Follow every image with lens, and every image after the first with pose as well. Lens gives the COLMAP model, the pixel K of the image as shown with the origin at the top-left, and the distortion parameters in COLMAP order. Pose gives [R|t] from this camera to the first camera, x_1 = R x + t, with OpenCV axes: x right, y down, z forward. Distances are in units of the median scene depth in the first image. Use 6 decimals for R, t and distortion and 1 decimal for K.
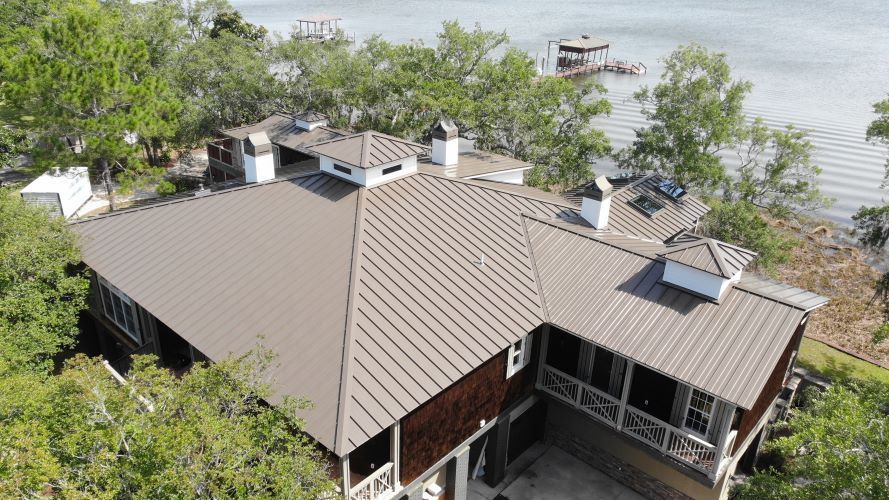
lens RADIAL K [[609.9, 0, 444.5], [0, 609.9, 250.0], [0, 0, 1]] dist [-0.027902, -0.000844]
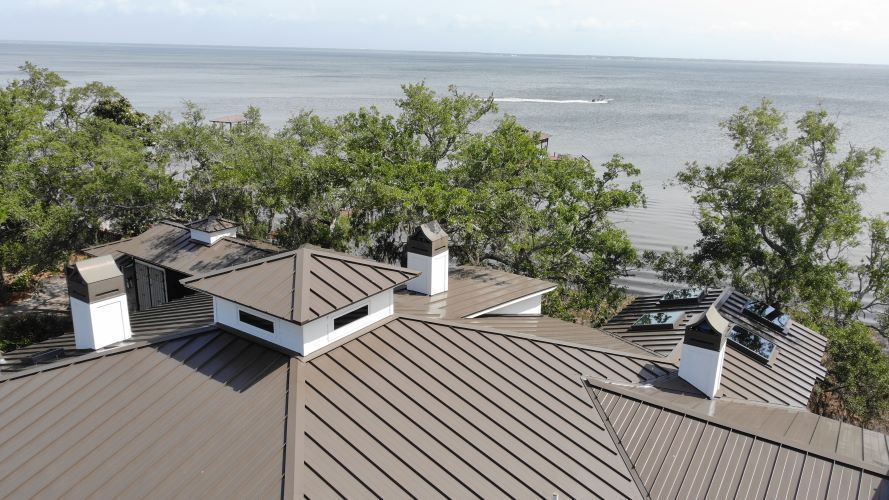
lens RADIAL K [[670.4, 0, 444.5], [0, 670.4, 250.0], [0, 0, 1]] dist [-0.006296, -0.003147]
pose [[0.994014, -0.041855, 0.100921, -0.045445], [0.058058, 0.984852, -0.163388, -0.065598], [-0.092553, 0.168269, 0.981387, 0.299104]]
